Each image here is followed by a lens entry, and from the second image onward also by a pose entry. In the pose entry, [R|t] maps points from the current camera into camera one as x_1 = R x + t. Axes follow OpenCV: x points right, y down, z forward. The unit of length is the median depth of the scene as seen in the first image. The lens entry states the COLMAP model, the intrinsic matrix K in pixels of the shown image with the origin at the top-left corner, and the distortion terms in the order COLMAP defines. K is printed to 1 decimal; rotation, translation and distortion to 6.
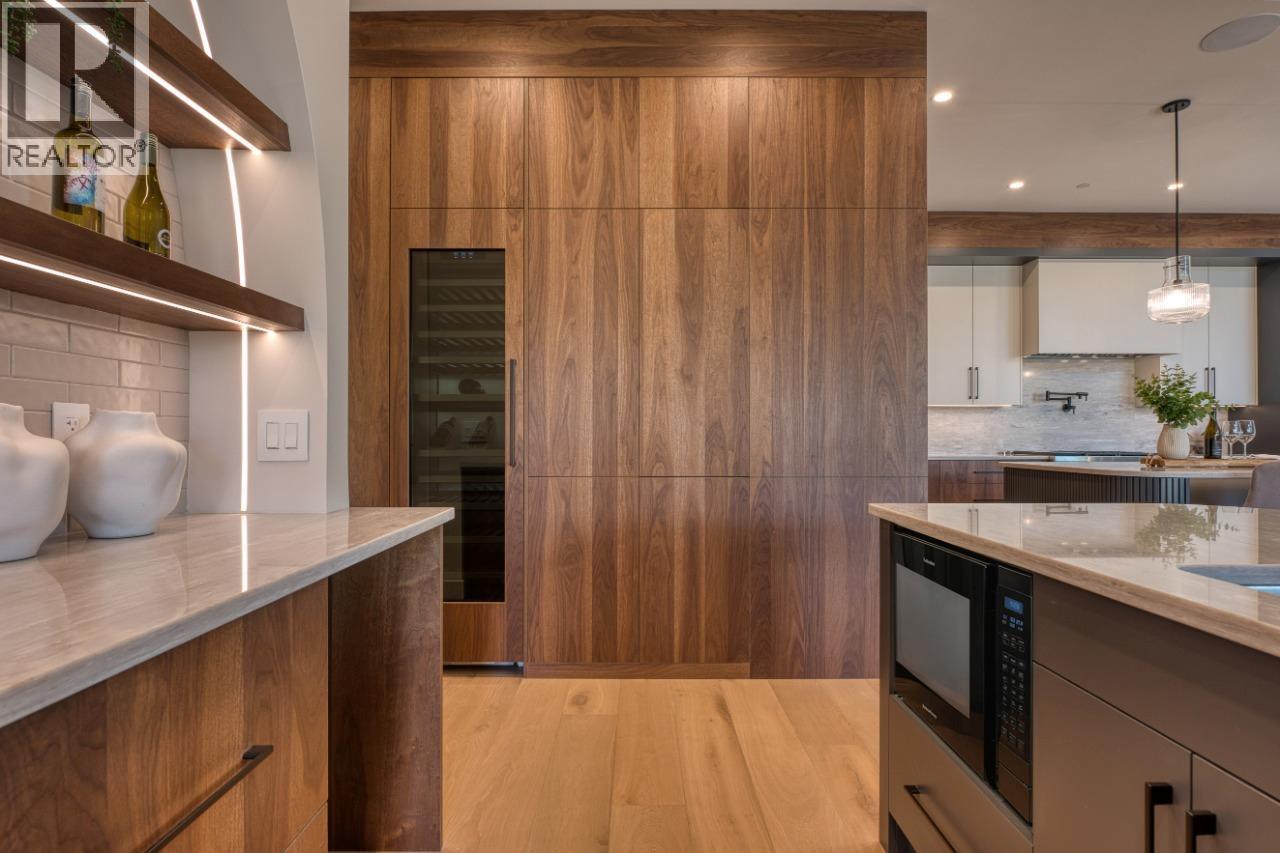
lens RADIAL K [[619.5, 0, 638.0], [0, 619.5, 434.2], [0, 0, 1]] dist [0.012119, -0.001406]
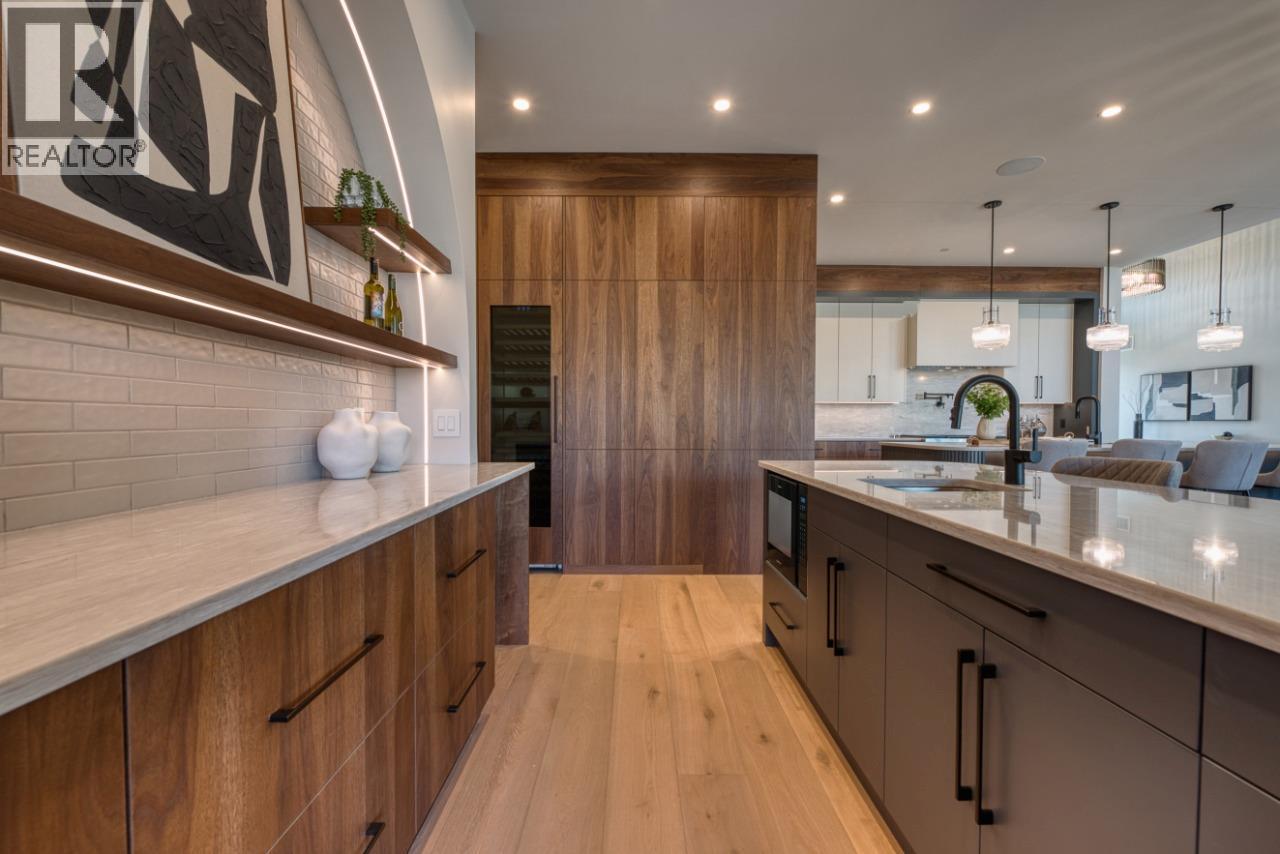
lens RADIAL K [[521.0, 0, 634.4], [0, 521.0, 432.6], [0, 0, 1]] dist [-0.001276, -0.000521]
pose [[0.999998, 0.001895, -0.000563, 0.001617], [-0.001883, 0.999784, 0.020686, -0.002351], [0.000602, -0.020685, 0.999786, -0.341249]]
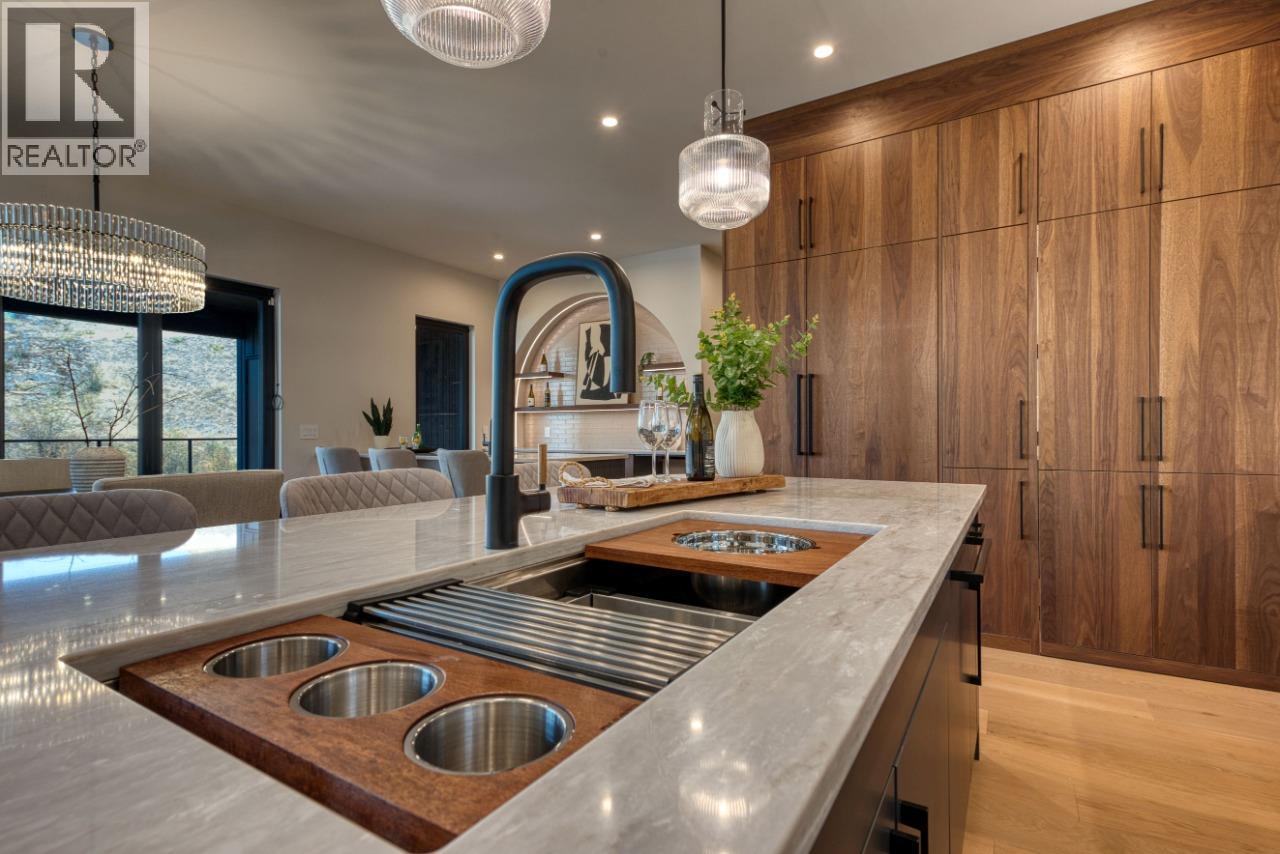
lens RADIAL K [[619.5, 0, 638.0], [0, 619.5, 434.7], [0, 0, 1]] dist [0.012119, -0.001406]
pose [[-0.528349, 0.002850, -0.849022, 1.587797], [0.002279, 0.999996, 0.001939, 0.003338], [0.849024, -0.000910, -0.528354, 1.395465]]
